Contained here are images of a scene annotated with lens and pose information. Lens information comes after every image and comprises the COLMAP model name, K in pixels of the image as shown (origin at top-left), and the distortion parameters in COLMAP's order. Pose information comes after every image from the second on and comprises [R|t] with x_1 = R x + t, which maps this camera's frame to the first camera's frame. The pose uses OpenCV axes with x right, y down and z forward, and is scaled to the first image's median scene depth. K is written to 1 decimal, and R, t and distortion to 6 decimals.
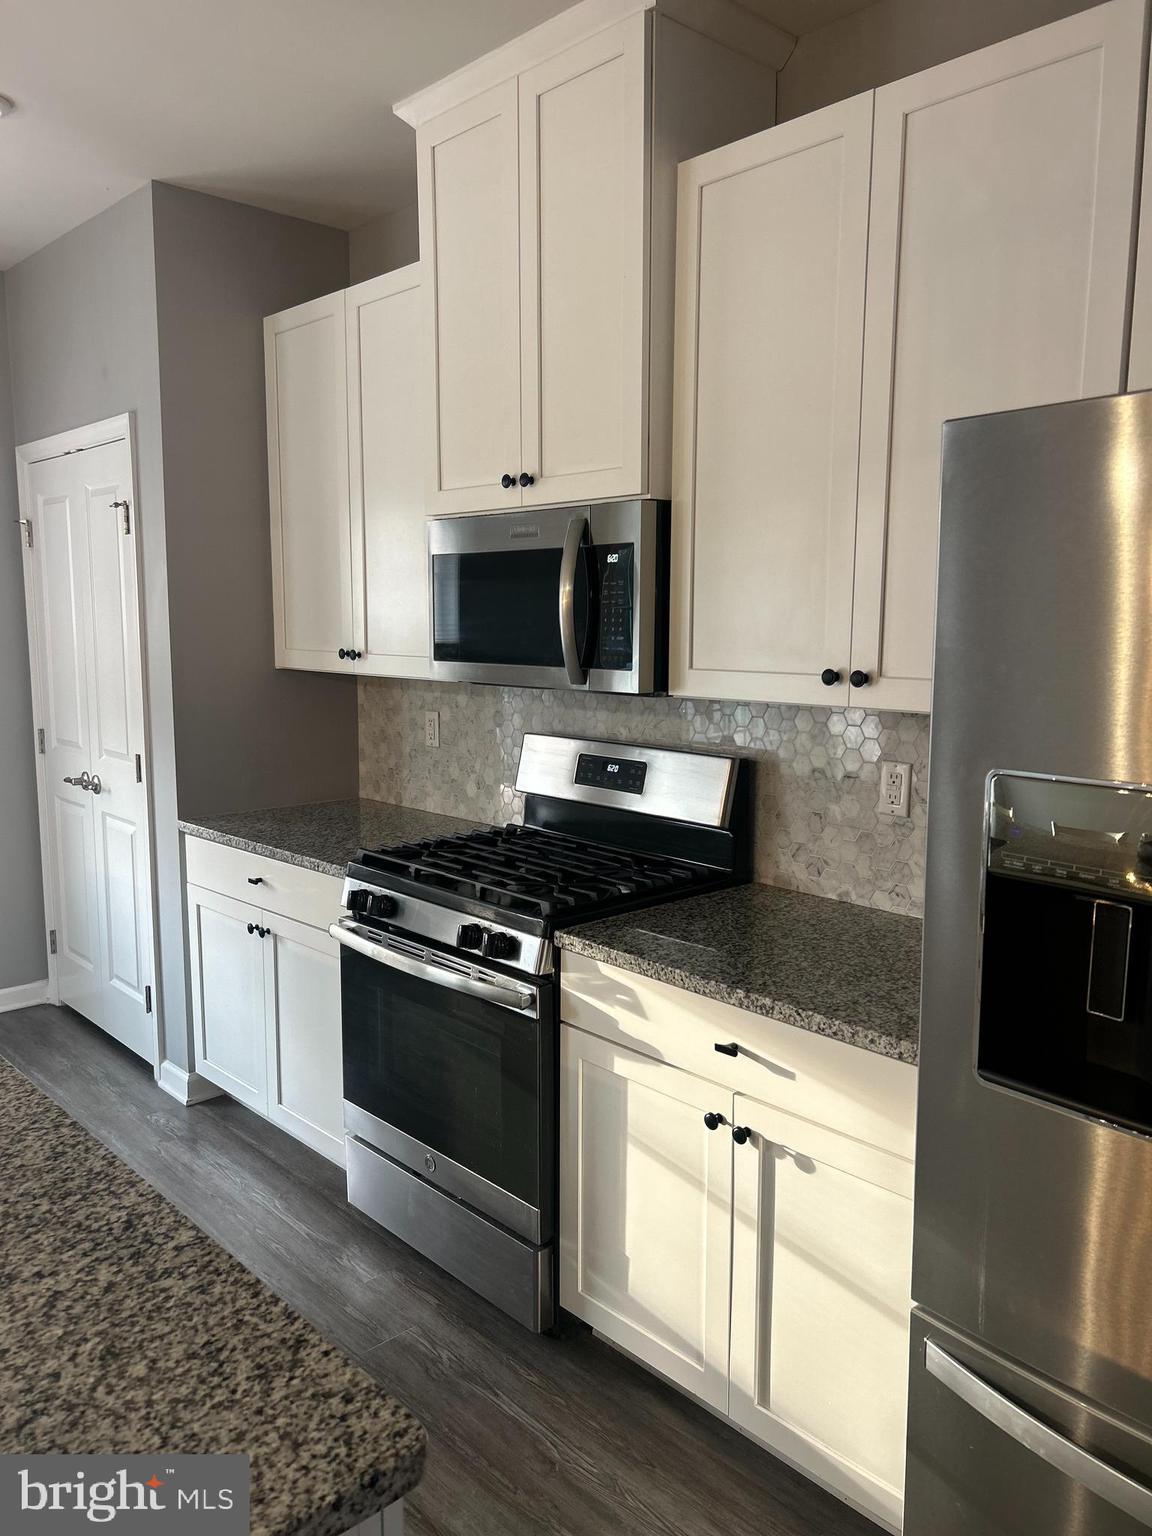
lens RADIAL K [[1133.8, 0, 575.3], [0, 1133.8, 772.1], [0, 0, 1]] dist [0.014393, 0.000676]
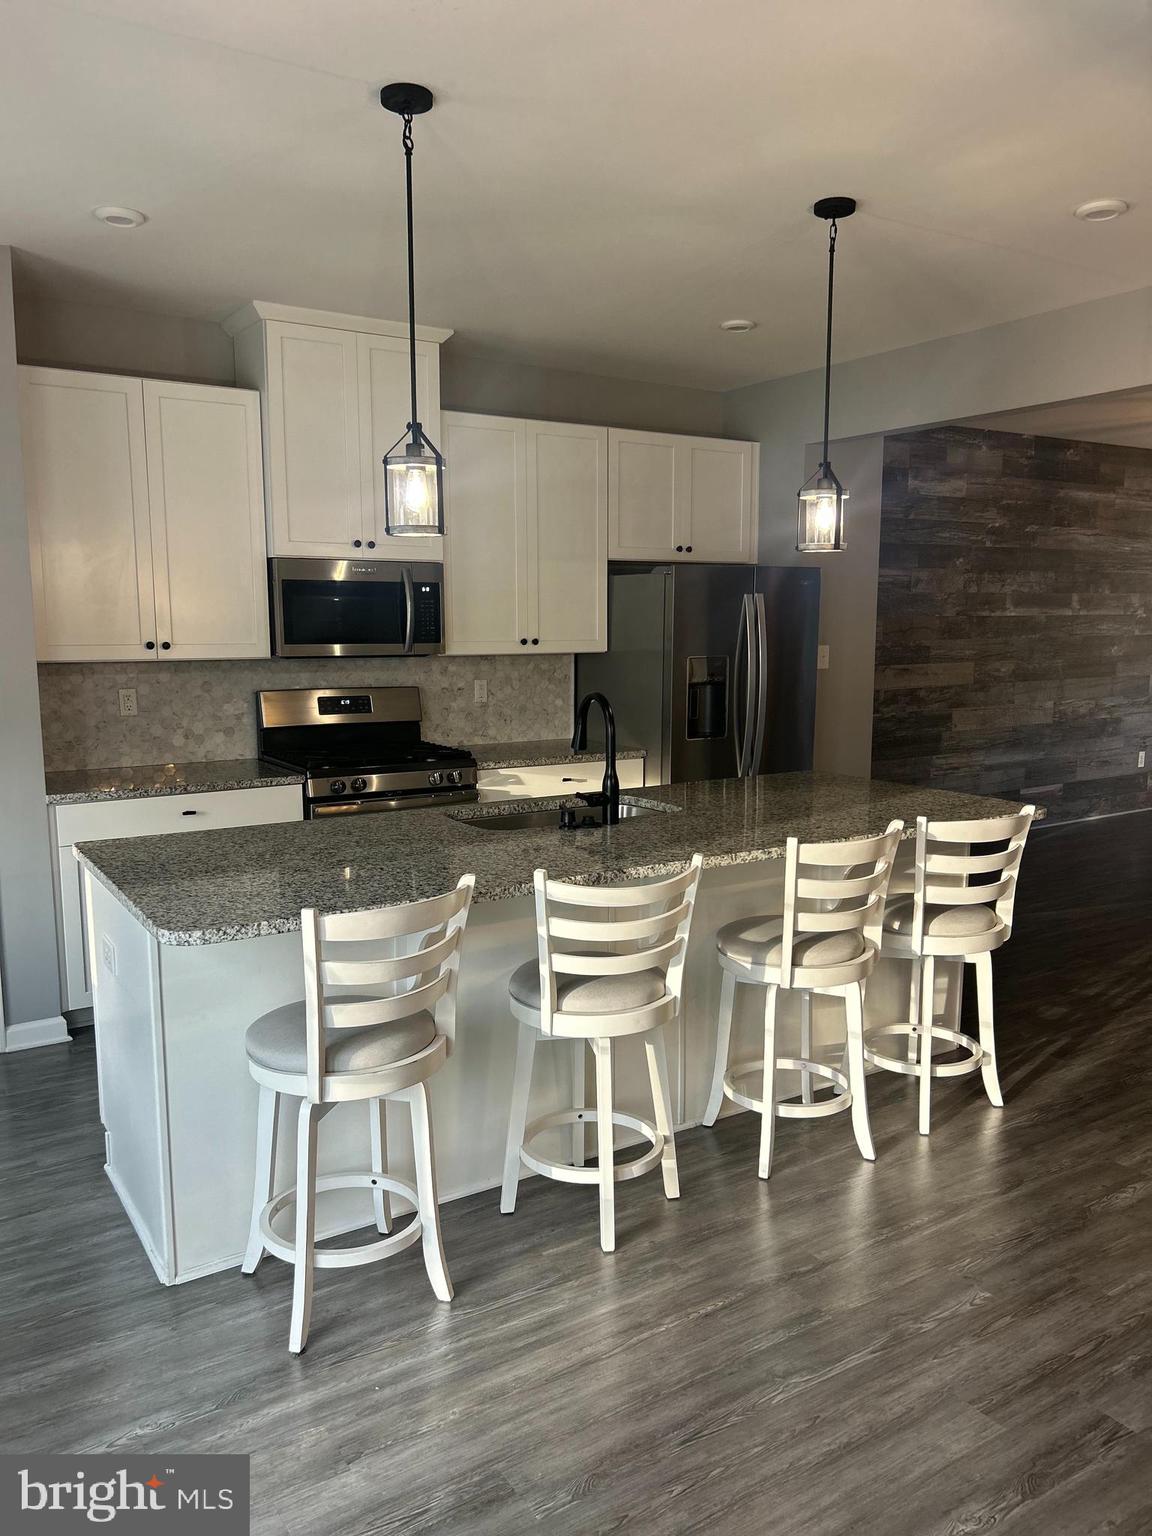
lens RADIAL K [[1133.8, 0, 577.4], [0, 1133.8, 768.2], [0, 0, 1]] dist [0.014393, 0.000676]
pose [[0.181916, -0.132117, 0.974398, -1.388019], [0.130812, 0.985377, 0.109184, -0.040459], [-0.974574, 0.107601, 0.196538, 0.254039]]
